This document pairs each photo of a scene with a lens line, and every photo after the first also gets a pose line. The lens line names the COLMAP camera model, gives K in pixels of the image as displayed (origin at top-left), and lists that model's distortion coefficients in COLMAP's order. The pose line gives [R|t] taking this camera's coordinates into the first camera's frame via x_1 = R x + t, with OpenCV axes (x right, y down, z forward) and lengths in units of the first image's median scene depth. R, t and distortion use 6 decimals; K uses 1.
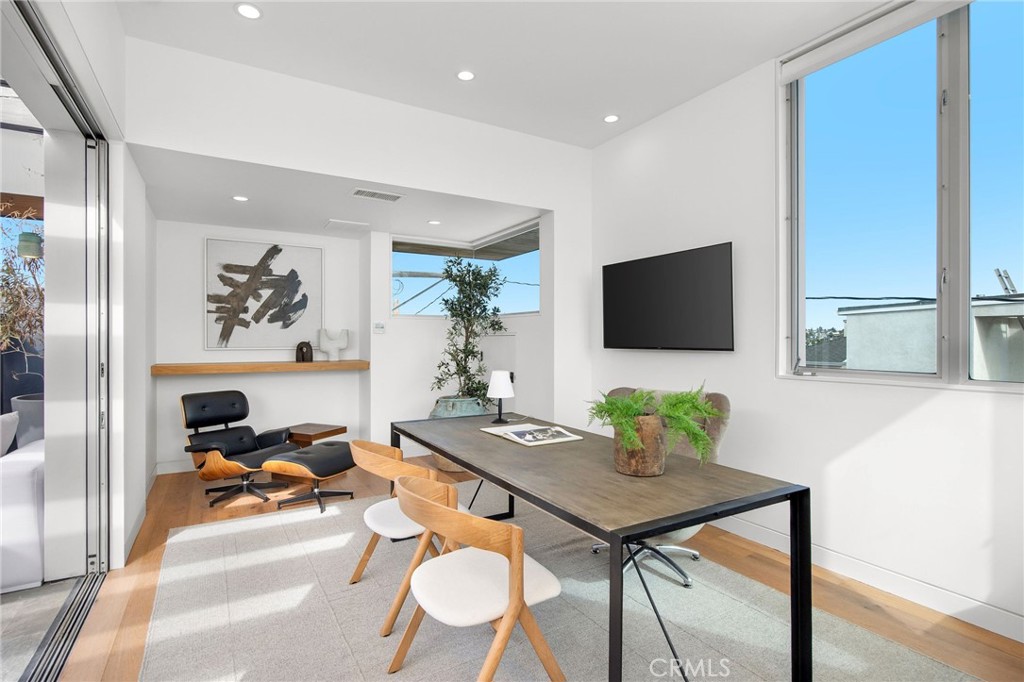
lens RADIAL K [[498.2, 0, 508.0], [0, 498.2, 342.3], [0, 0, 1]] dist [-0.000311, 0.000572]
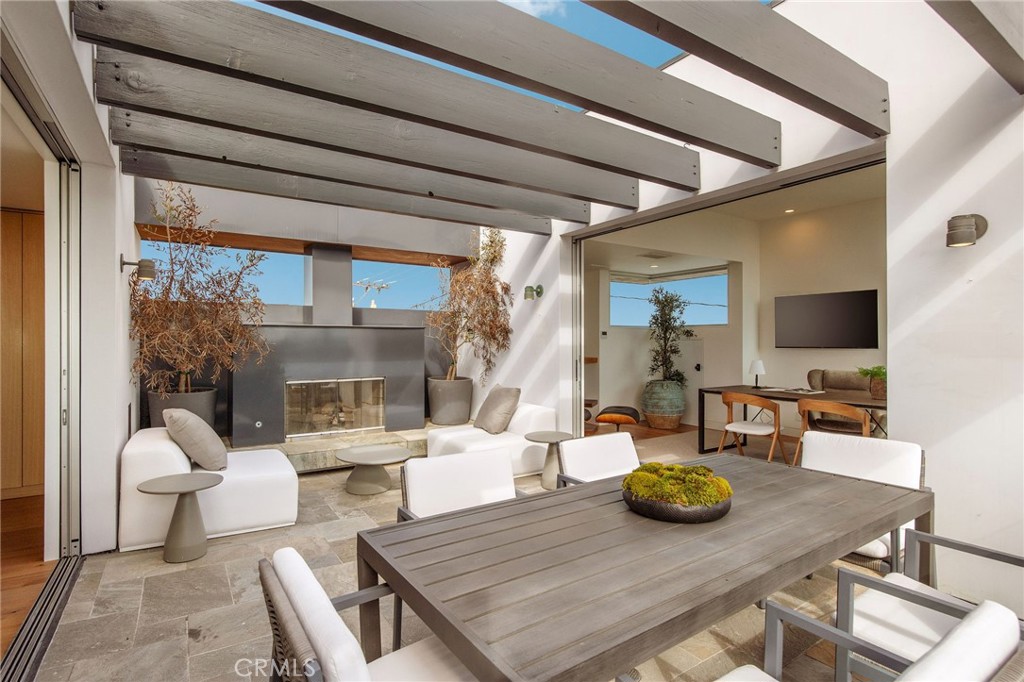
lens RADIAL K [[498.2, 0, 515.7], [0, 498.2, 342.0], [0, 0, 1]] dist [-0.000311, 0.000572]
pose [[0.997432, 0.001616, 0.071604, -0.647686], [-0.001663, 0.999998, 0.000609, -0.006979], [-0.071603, -0.000726, 0.997433, -0.472151]]
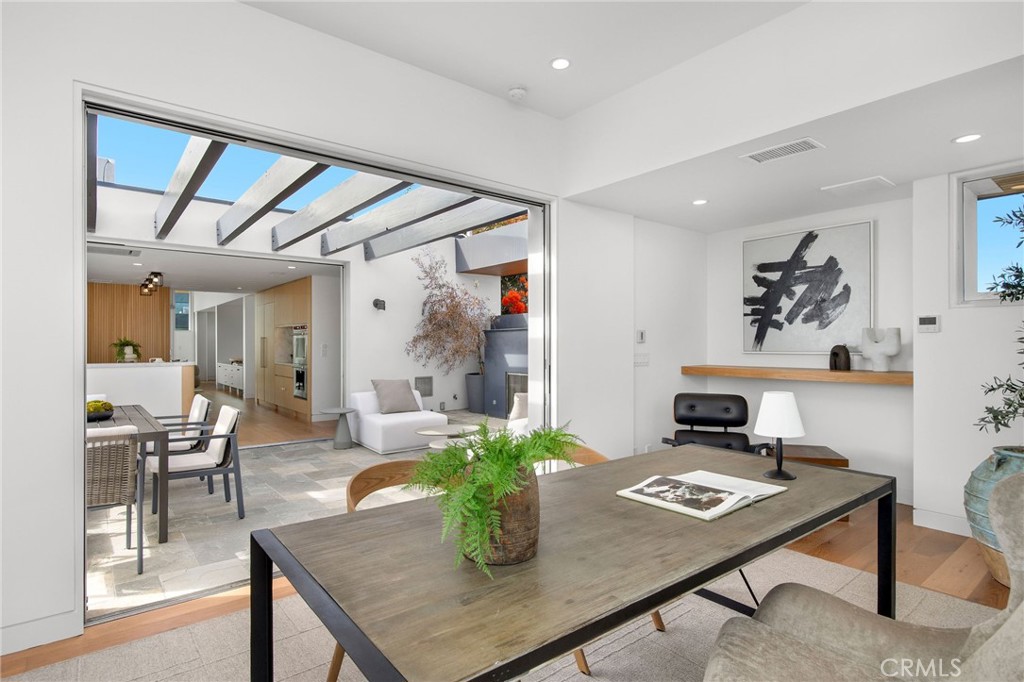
lens RADIAL K [[536.9, 0, 518.5], [0, 536.9, 347.2], [0, 0, 1]] dist [0.000423, 0.001250]
pose [[0.162726, 0.004628, -0.986660, 0.371218], [-0.001454, 0.999989, 0.004450, -0.000672], [0.986670, 0.000710, 0.162731, 0.366839]]
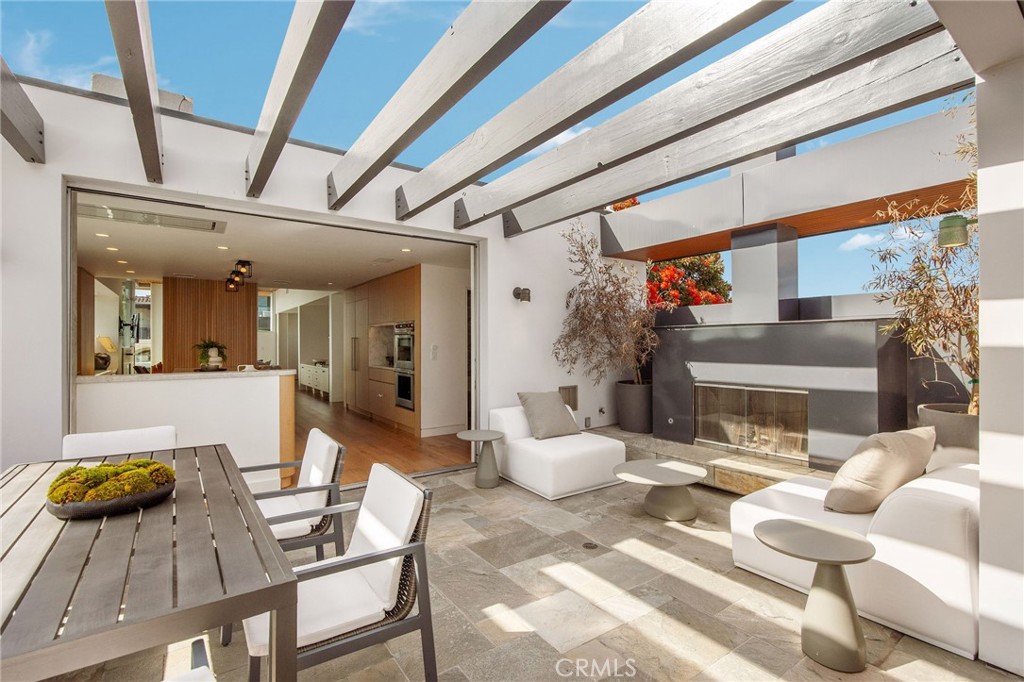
lens RADIAL K [[463.1, 0, 509.2], [0, 463.1, 345.4], [0, 0, 1]] dist [-0.001305, 0.000000]
pose [[0.098648, 0.002581, -0.995119, -0.157941], [0.001161, 0.999996, 0.002709, -0.004579], [0.995122, -0.001422, 0.098644, 0.111974]]
